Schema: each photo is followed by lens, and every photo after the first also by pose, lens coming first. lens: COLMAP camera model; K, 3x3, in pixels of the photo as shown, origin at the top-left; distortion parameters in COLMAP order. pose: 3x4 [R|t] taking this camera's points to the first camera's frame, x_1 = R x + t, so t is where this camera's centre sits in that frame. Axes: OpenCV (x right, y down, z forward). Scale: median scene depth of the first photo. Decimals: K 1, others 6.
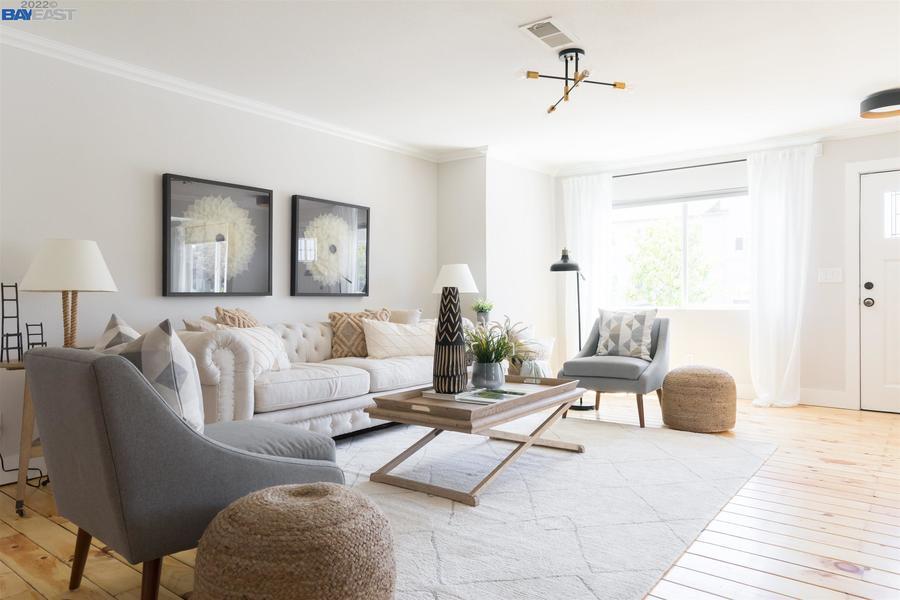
lens RADIAL K [[588.6, 0, 449.6], [0, 588.6, 299.1], [0, 0, 1]] dist [0.007934, -0.003131]
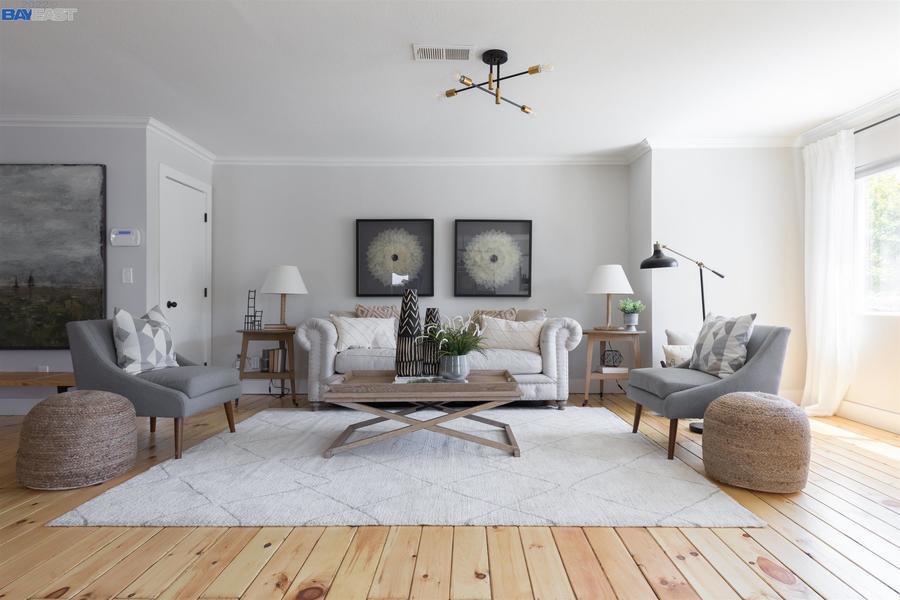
lens RADIAL K [[506.2, 0, 451.3], [0, 506.2, 297.2], [0, 0, 1]] dist [-0.003730, -0.001477]
pose [[0.614239, 0.000931, -0.789120, 0.658894], [-0.005554, 0.999980, -0.003143, -0.000488], [0.789101, 0.006313, 0.614232, 0.321106]]
